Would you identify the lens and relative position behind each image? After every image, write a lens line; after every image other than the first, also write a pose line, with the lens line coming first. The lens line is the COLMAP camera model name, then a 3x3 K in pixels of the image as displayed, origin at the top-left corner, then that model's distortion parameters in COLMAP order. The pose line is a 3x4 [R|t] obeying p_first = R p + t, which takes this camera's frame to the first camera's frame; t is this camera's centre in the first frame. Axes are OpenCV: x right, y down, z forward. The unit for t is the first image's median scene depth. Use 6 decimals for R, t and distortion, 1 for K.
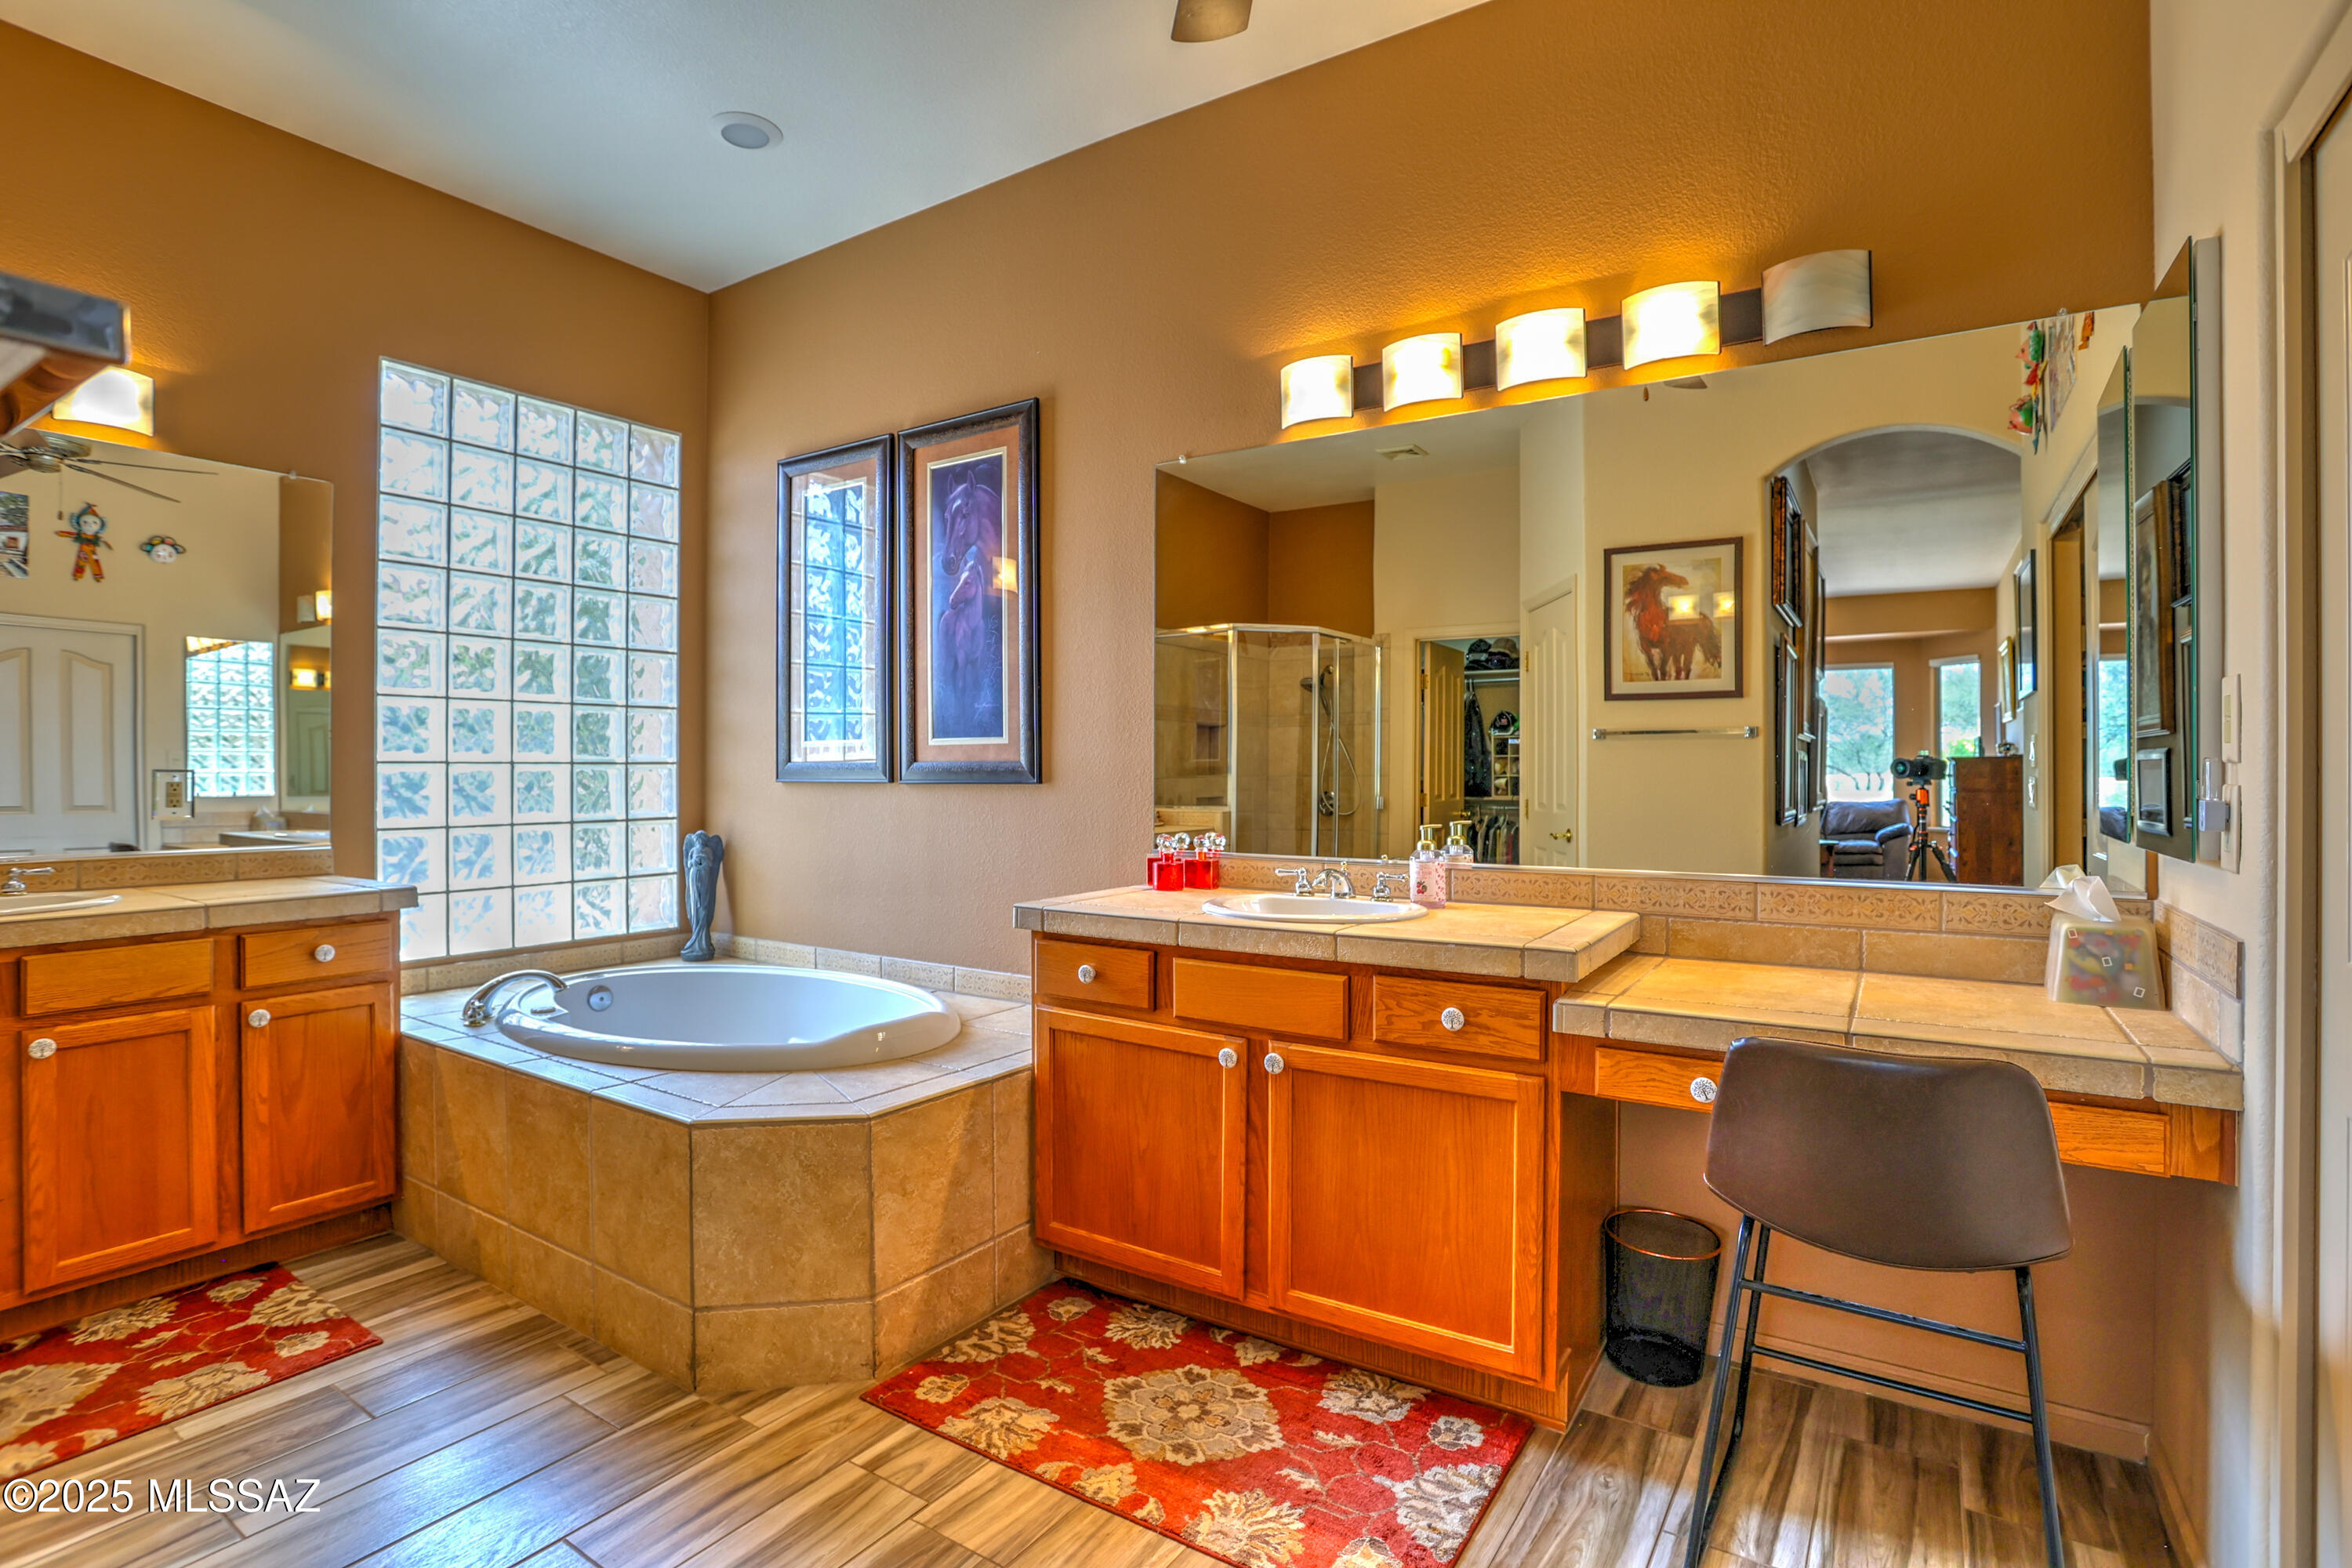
lens RADIAL K [[1140.8, 0, 1173.7], [0, 1140.8, 784.9], [0, 0, 1]] dist [-0.069660, 0.026710]
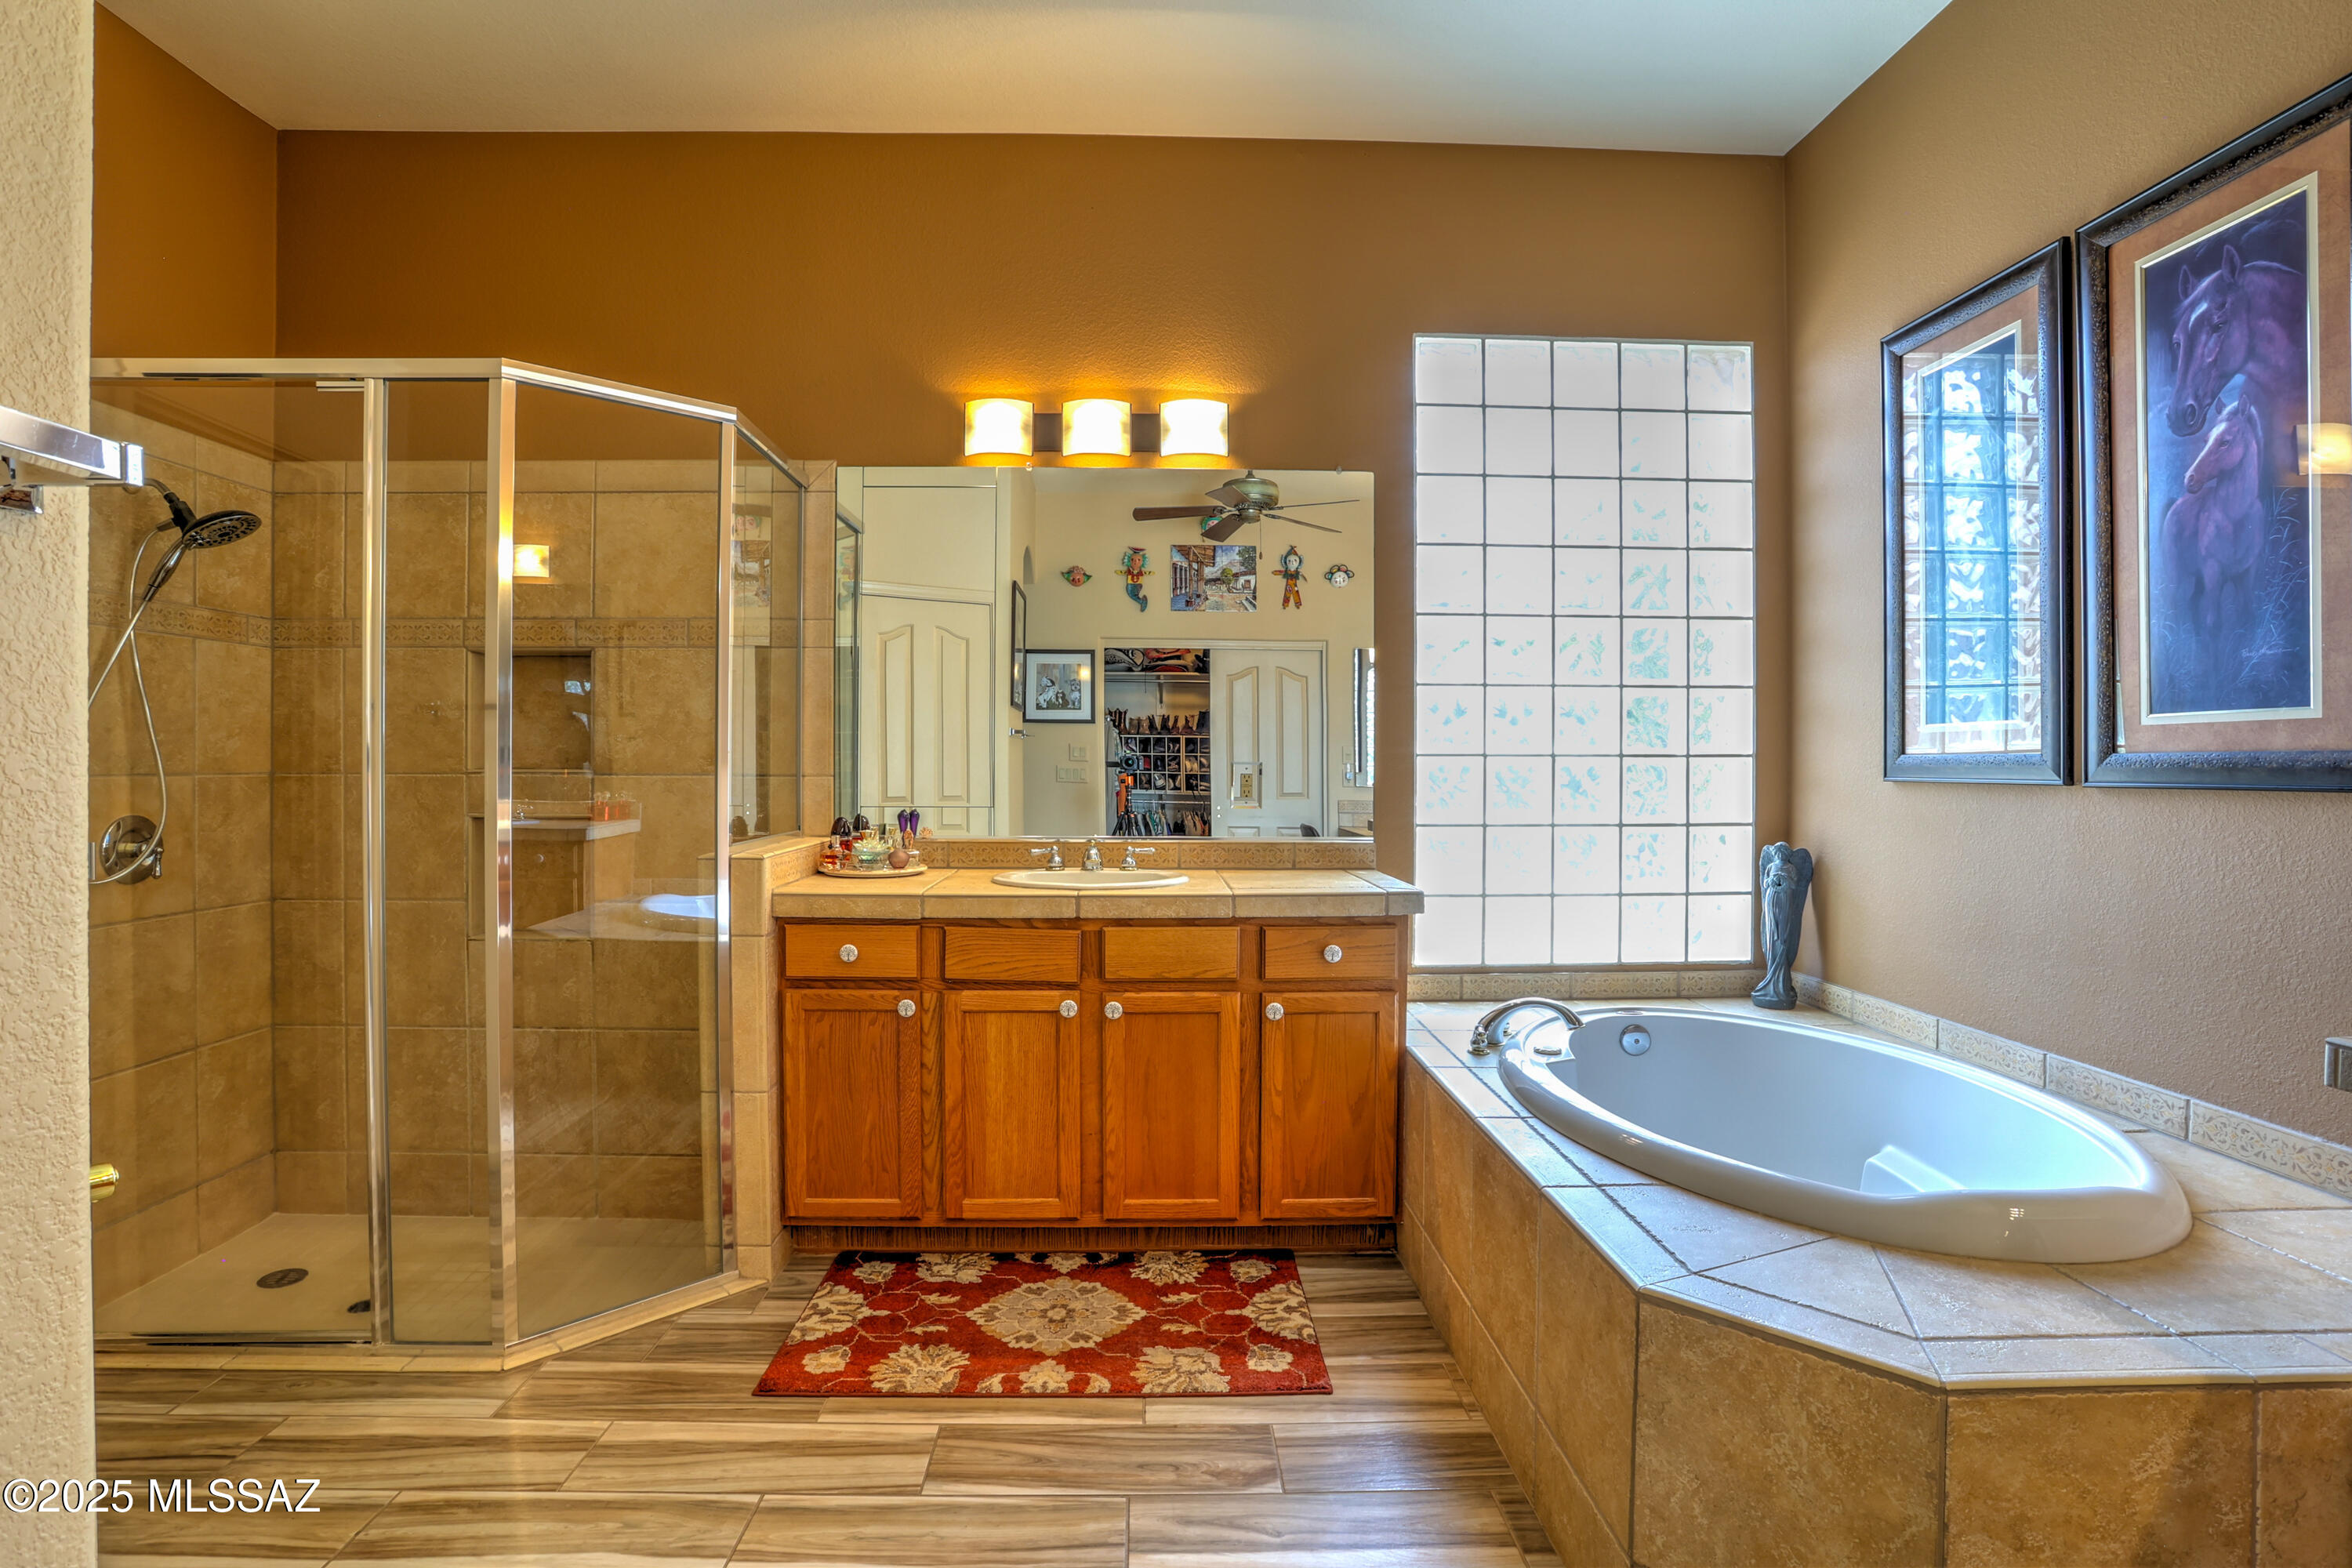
lens RADIAL K [[1140.8, 0, 1156.1], [0, 1140.8, 769.4], [0, 0, 1]] dist [-0.069660, 0.026710]
pose [[0.563695, 0.006617, -0.825957, -0.031191], [-0.012185, 0.999926, -0.000306, -0.005231], [0.825893, 0.010237, 0.563734, 0.265856]]
